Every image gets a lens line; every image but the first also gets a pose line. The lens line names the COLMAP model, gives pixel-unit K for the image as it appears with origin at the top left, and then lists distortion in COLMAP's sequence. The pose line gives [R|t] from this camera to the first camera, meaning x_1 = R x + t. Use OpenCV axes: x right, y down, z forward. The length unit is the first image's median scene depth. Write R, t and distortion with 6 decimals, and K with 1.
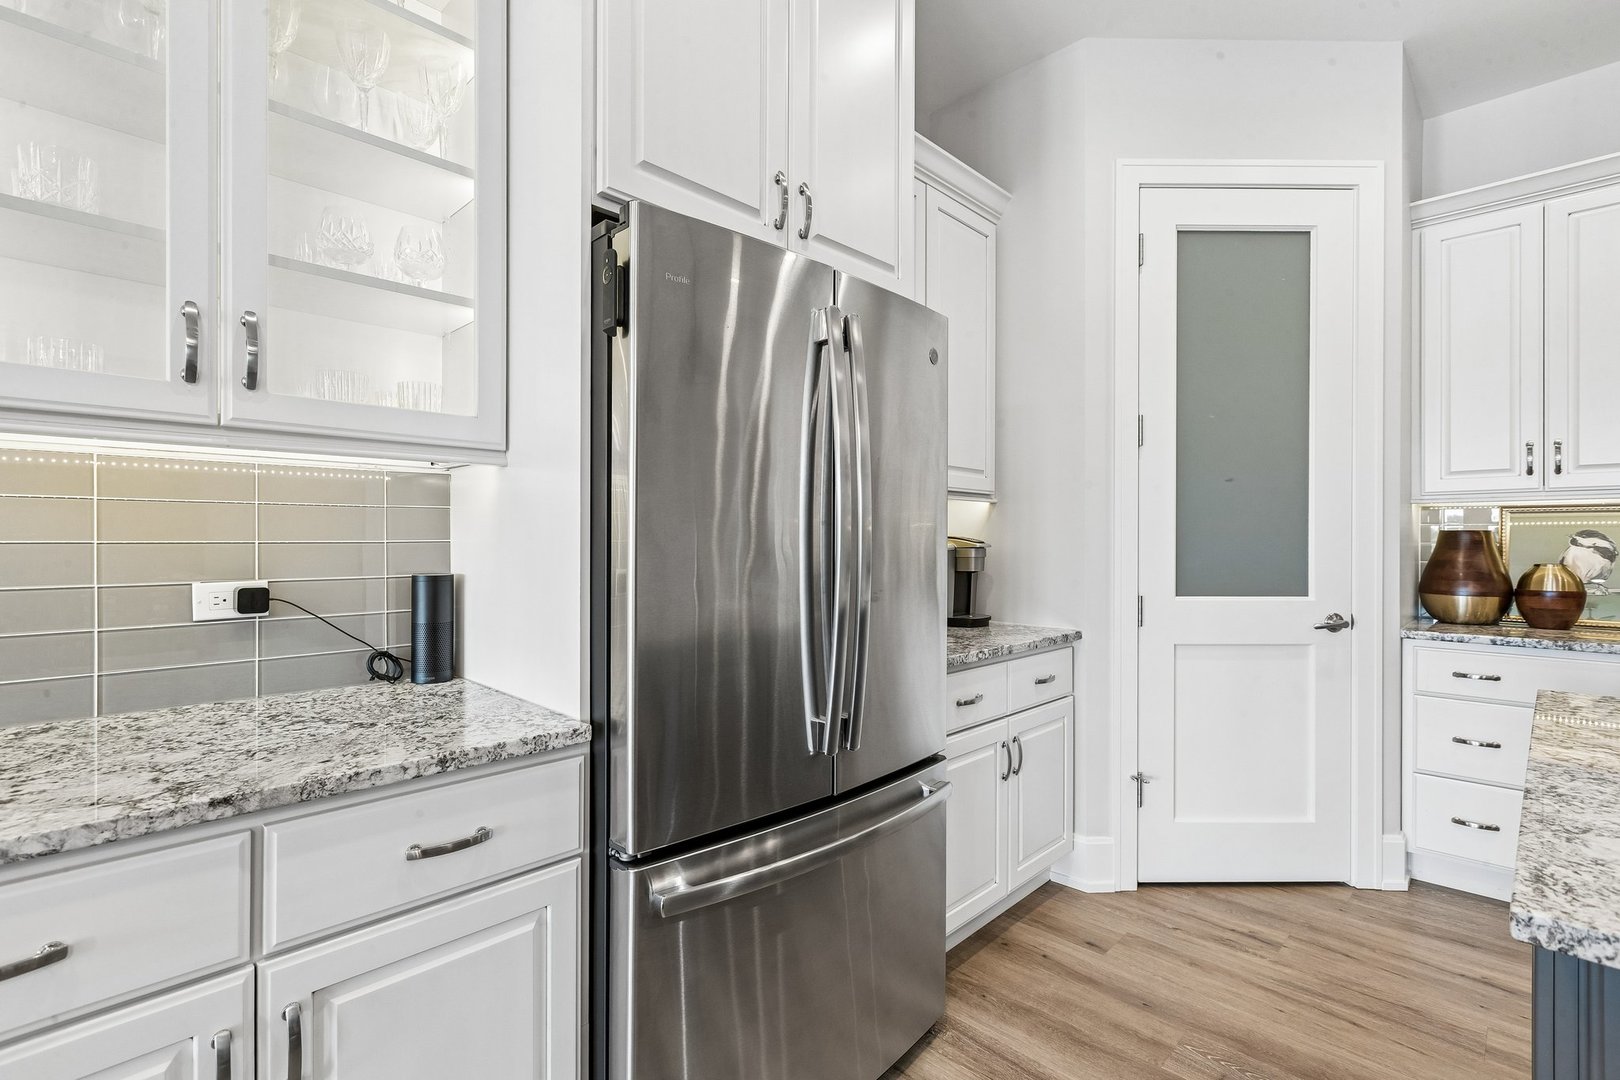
lens RADIAL K [[747.7, 0, 817.7], [0, 747.7, 540.1], [0, 0, 1]] dist [0.005542, -0.002106]
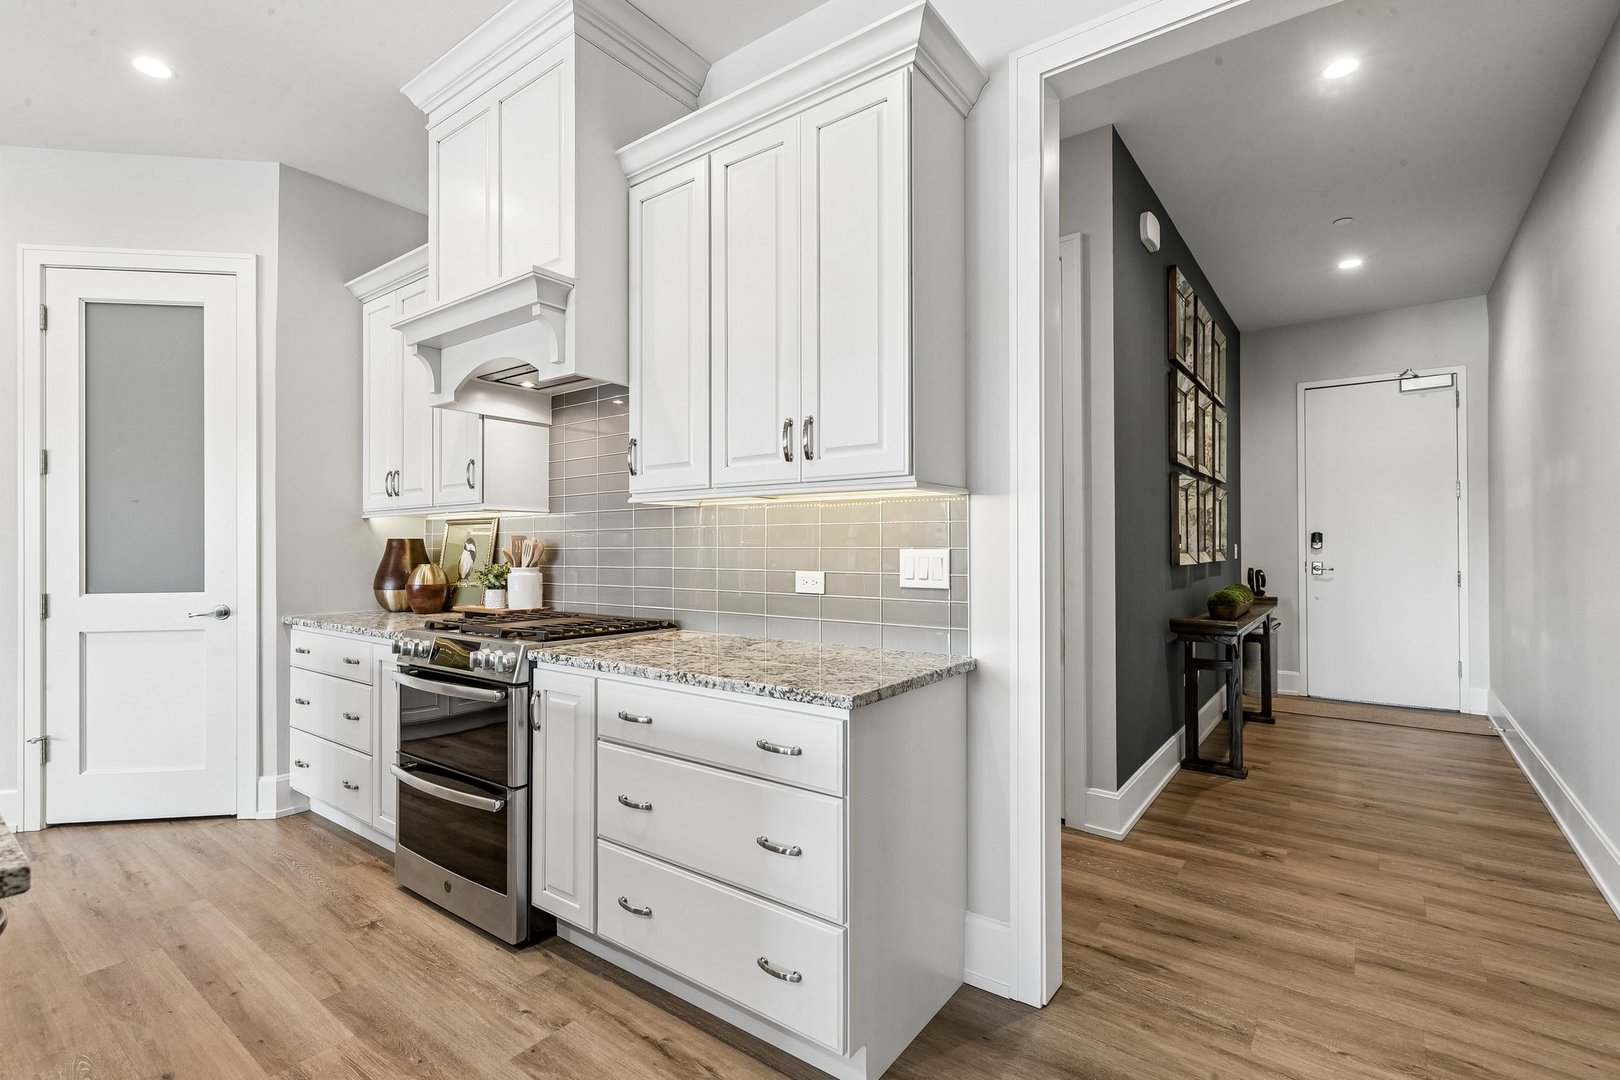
lens RADIAL K [[747.7, 0, 812.1], [0, 747.7, 540.1], [0, 0, 1]] dist [0.005542, -0.002106]
pose [[0.992334, -0.007412, 0.123365, 2.270981], [0.008282, 0.999944, -0.006536, 0.005844], [-0.123310, 0.007507, 0.992340, -0.584876]]
